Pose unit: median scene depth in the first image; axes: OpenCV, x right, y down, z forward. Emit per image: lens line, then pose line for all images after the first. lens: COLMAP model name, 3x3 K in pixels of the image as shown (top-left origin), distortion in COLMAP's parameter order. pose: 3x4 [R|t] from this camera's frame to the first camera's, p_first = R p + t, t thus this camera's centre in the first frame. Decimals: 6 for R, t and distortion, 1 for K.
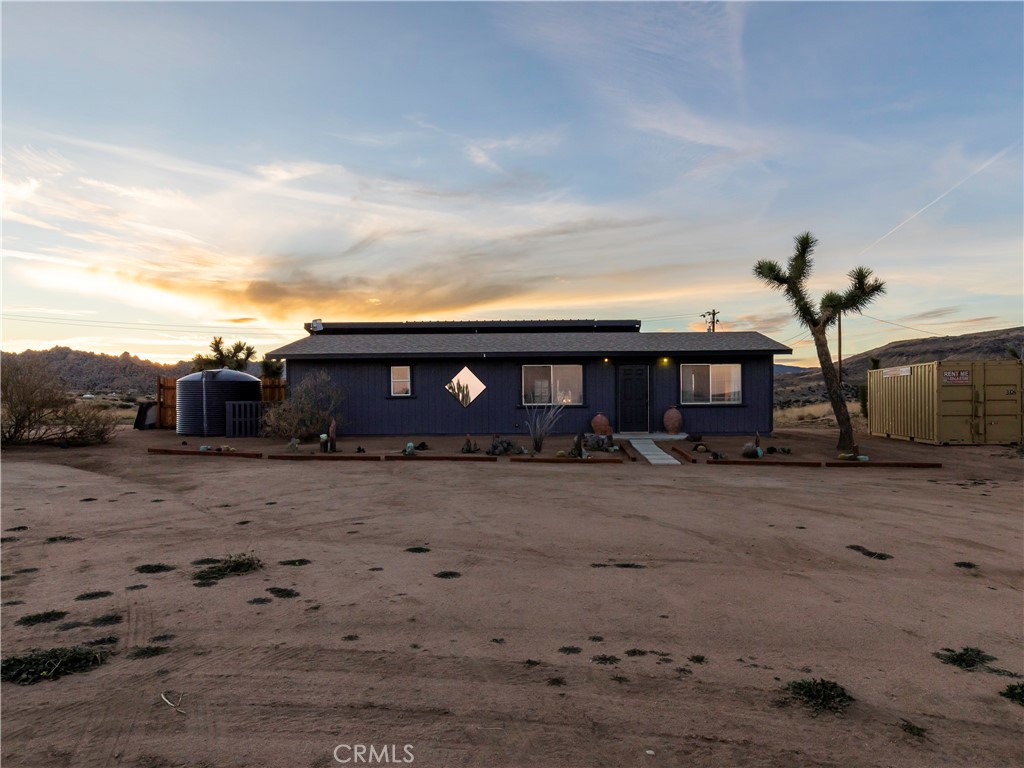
lens RADIAL K [[662.4, 0, 539.8], [0, 662.4, 386.6], [0, 0, 1]] dist [-0.000816, 0.000100]
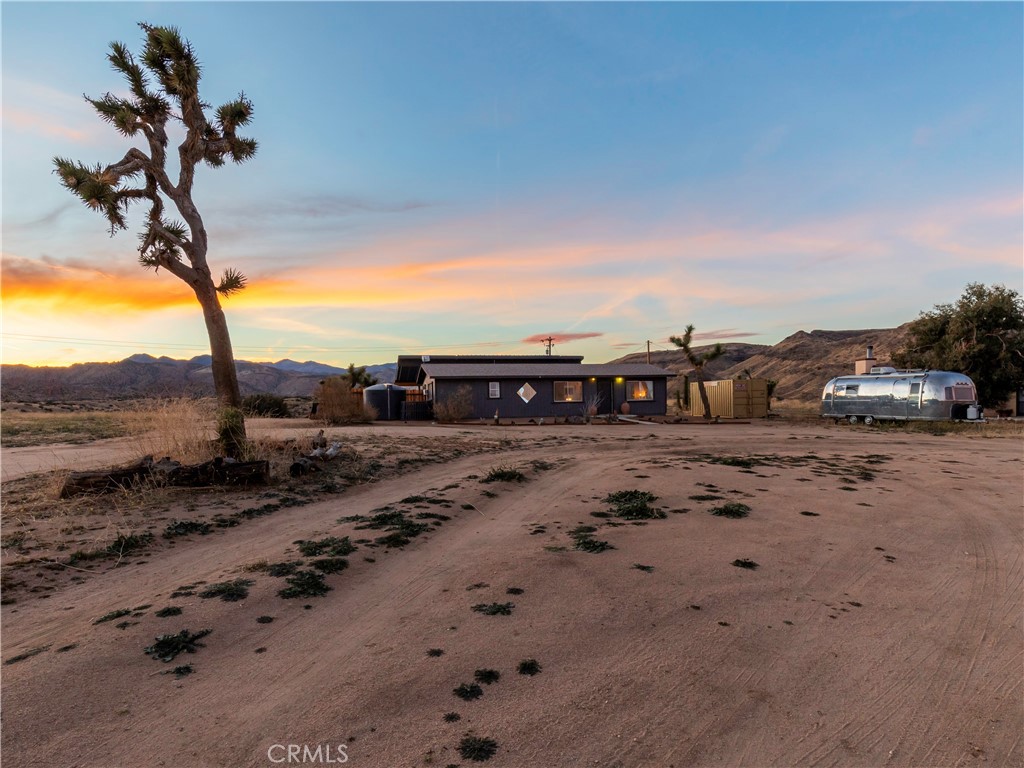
lens RADIAL K [[610.5, 0, 472.9], [0, 610.5, 382.4], [0, 0, 1]] dist [0.007041, -0.000785]
pose [[0.971433, 0.001169, 0.237311, -0.912082], [0.002392, 0.999889, -0.014717, -0.005333], [-0.237302, 0.014864, 0.971322, -0.947185]]
